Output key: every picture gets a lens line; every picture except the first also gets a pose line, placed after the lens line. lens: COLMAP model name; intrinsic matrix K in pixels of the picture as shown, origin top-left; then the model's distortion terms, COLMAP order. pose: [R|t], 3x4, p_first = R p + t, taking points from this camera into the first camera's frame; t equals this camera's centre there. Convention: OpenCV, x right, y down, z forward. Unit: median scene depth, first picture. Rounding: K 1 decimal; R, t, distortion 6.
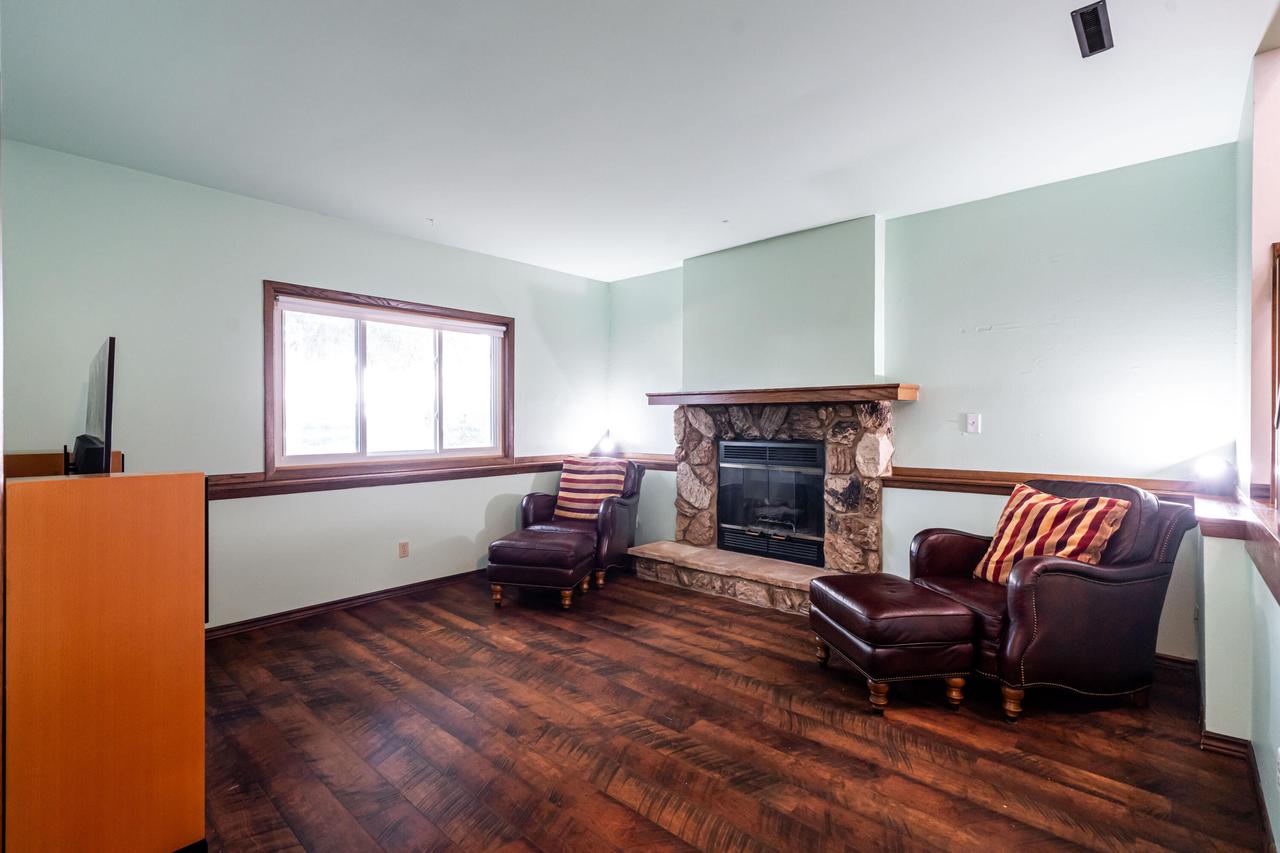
lens RADIAL K [[582.1, 0, 634.4], [0, 582.1, 421.9], [0, 0, 1]] dist [-0.004130, 0.000730]
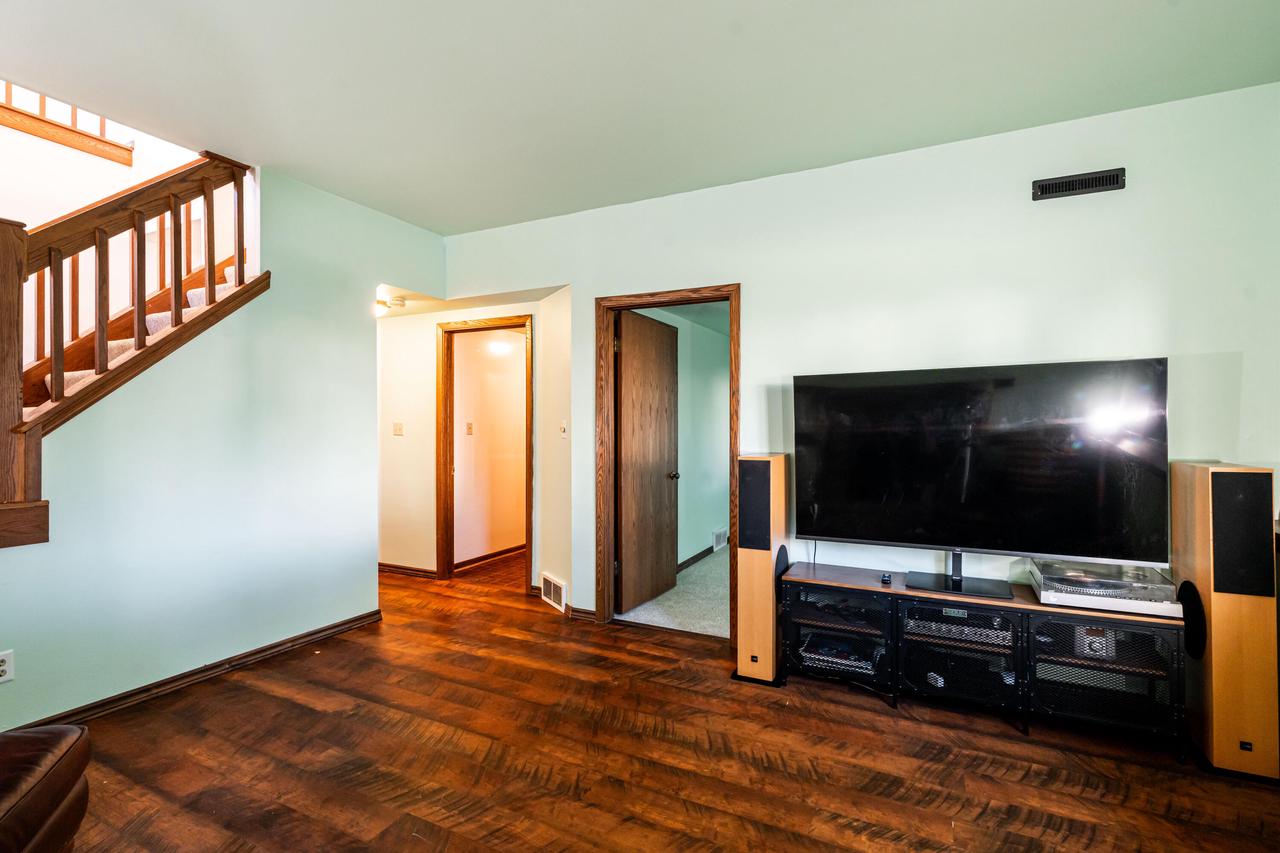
lens RADIAL K [[579.6, 0, 640.0], [0, 579.6, 426.5], [0, 0, 1]] dist [-0.000221, 0.000638]
pose [[-0.958420, 0.002654, -0.285348, -0.001720], [0.001206, 0.999985, 0.005250, 0.001373], [0.285358, 0.004688, -0.958409, 1.360671]]
